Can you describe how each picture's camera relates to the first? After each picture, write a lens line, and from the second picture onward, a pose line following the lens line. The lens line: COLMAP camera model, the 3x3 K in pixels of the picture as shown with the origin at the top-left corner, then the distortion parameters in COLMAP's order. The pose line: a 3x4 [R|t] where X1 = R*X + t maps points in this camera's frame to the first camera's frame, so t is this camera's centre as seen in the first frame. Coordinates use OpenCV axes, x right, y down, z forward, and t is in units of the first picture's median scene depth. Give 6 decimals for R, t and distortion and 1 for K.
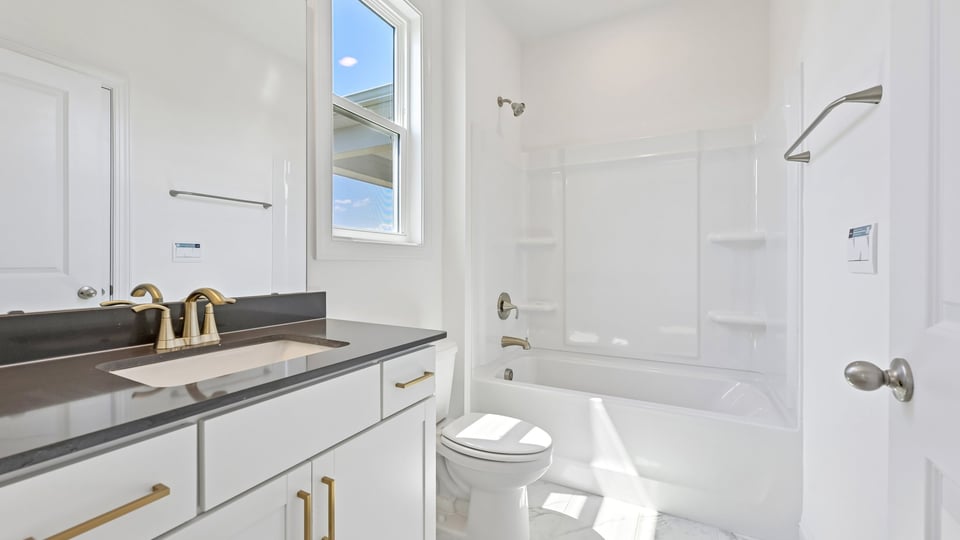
lens RADIAL K [[389.1, 0, 480.0], [0, 389.1, 270.0], [0, 0, 1]] dist [-0.003259, 0.000125]
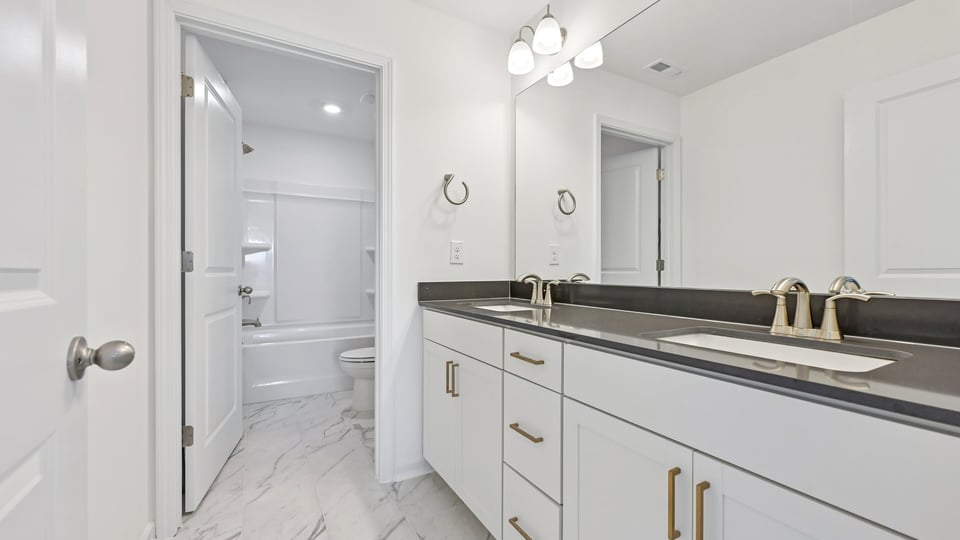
lens RADIAL K [[389.1, 0, 480.0], [0, 389.1, 270.0], [0, 0, 1]] dist [-0.003259, 0.000125]
pose [[-0.531116, 0.032034, -0.846693, 0.602211], [0.018214, 0.999486, 0.026389, -0.023864], [0.847103, -0.001406, -0.531426, 0.884913]]
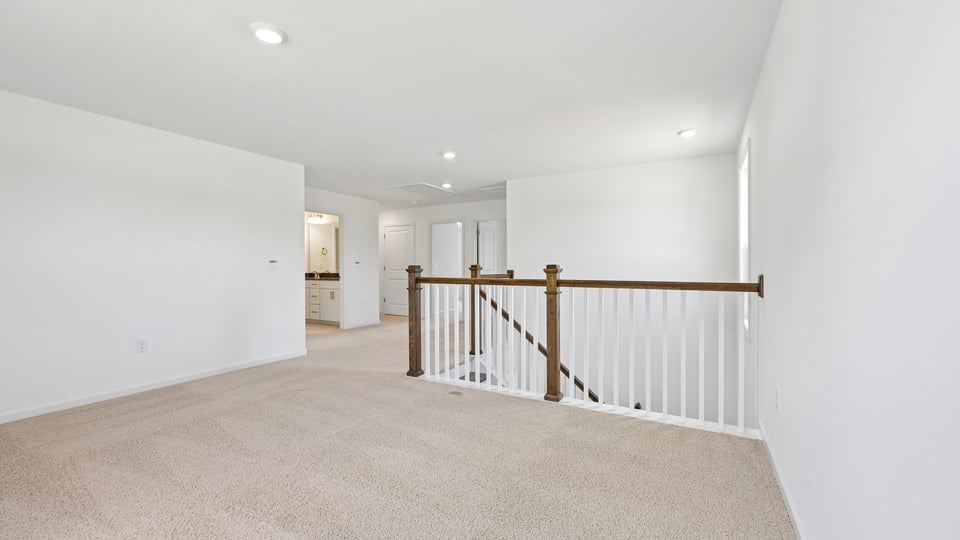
lens RADIAL K [[389.1, 0, 480.0], [0, 389.1, 270.0], [0, 0, 1]] dist [-0.003259, 0.000125]
pose [[-0.015920, 0.034787, -0.999268, 6.315672], [0.006050, 0.999380, 0.034695, -0.216514], [0.999855, -0.005493, -0.016121, 3.409265]]
